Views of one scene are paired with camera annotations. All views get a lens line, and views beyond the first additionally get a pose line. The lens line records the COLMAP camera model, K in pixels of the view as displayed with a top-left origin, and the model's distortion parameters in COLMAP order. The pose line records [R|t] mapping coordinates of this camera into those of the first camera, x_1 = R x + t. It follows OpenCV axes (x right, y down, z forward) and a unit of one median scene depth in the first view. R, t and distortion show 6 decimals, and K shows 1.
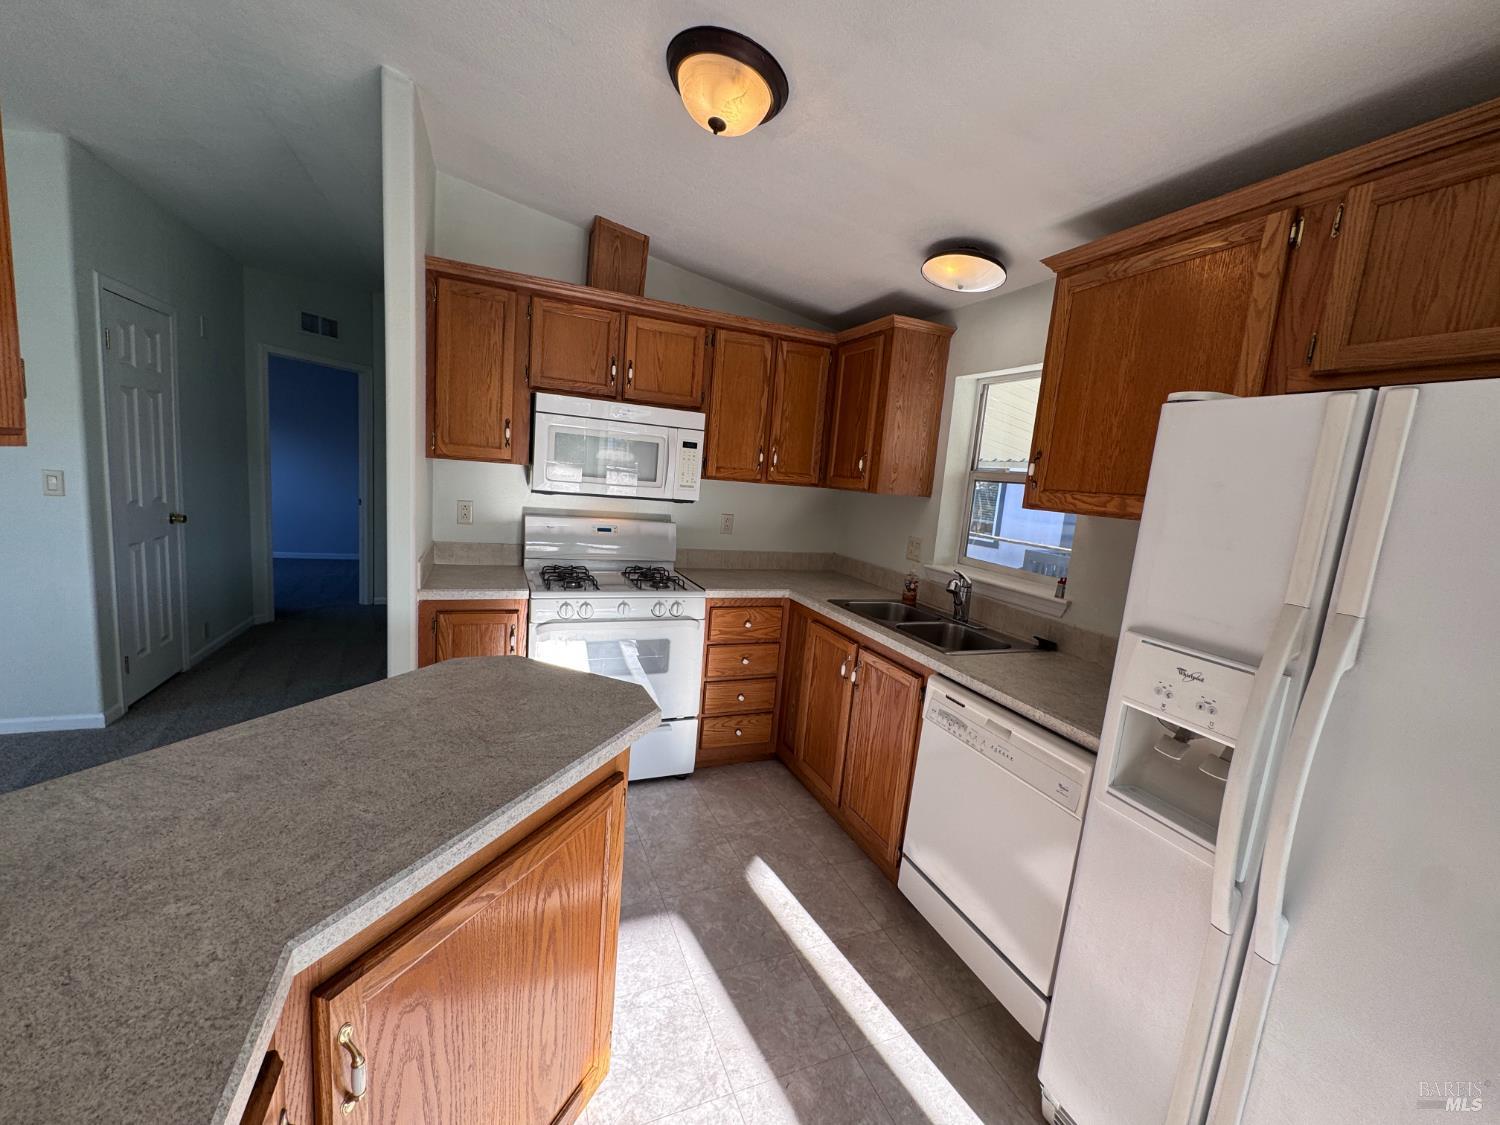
lens RADIAL K [[604.1, 0, 746.8], [0, 604.1, 562.6], [0, 0, 1]] dist [-0.007011, 0.000597]
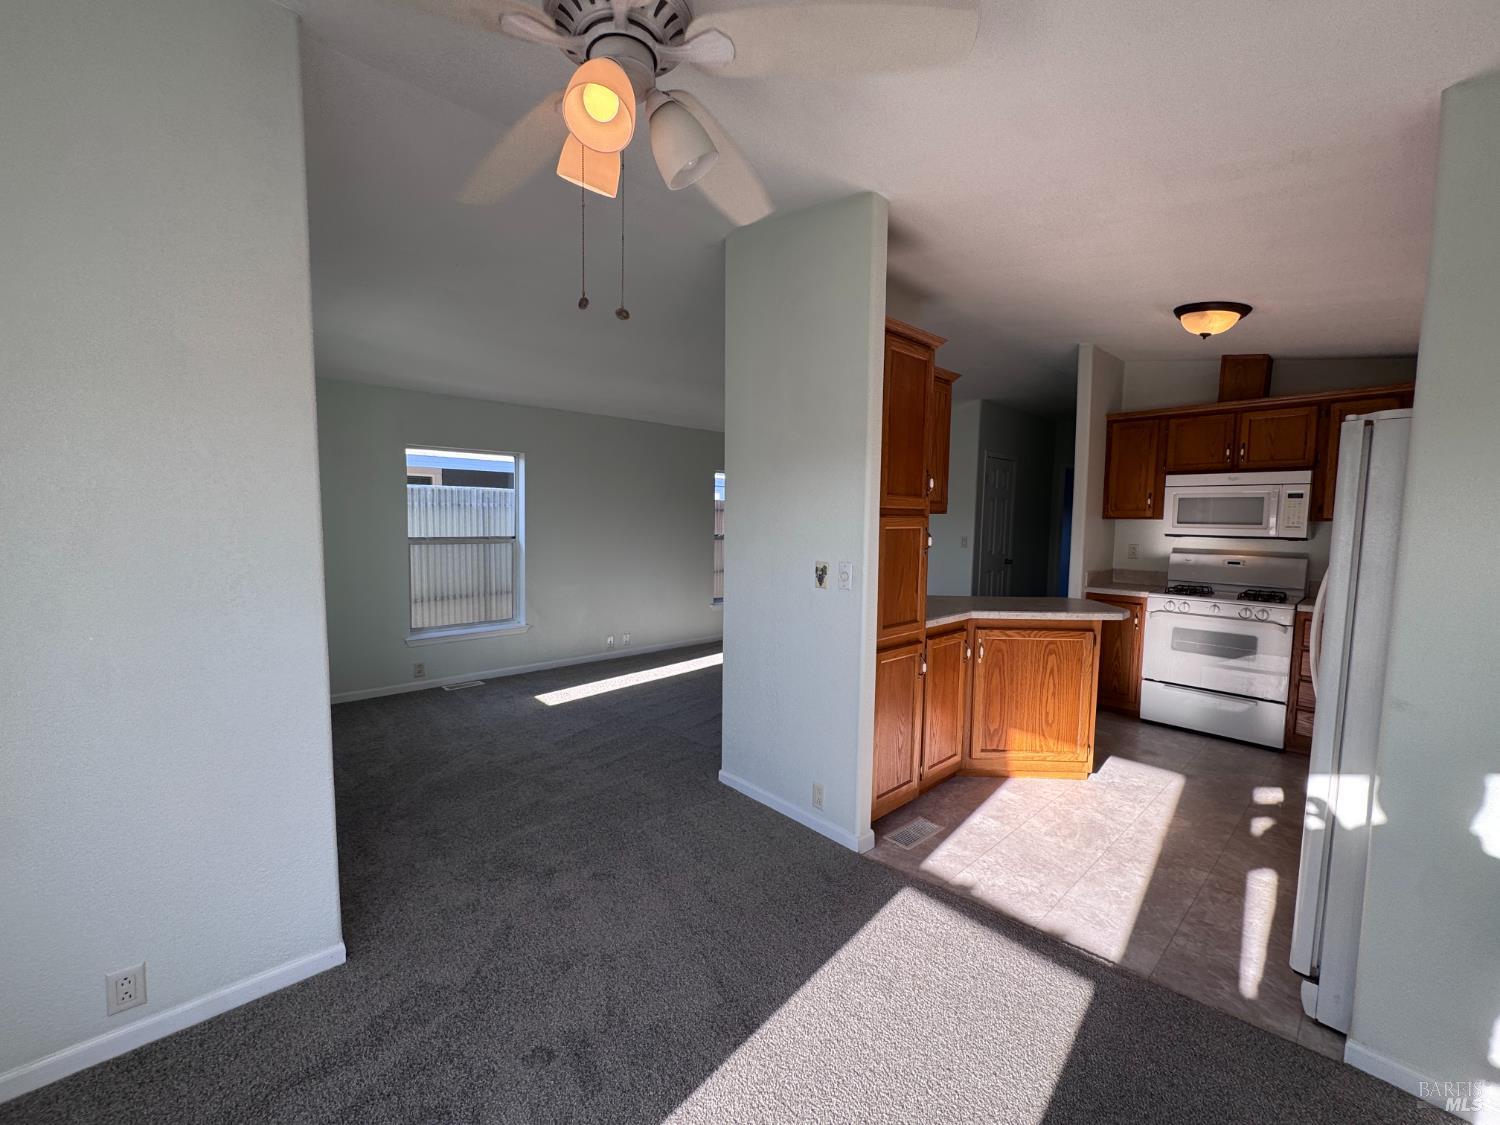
lens RADIAL K [[604.1, 0, 748.7], [0, 604.1, 564.1], [0, 0, 1]] dist [-0.007011, 0.000597]
pose [[0.341344, -0.005929, -0.939920, 0.788730], [-0.116947, 0.991942, -0.048728, 0.169362], [0.932635, 0.126554, 0.337900, -0.582884]]
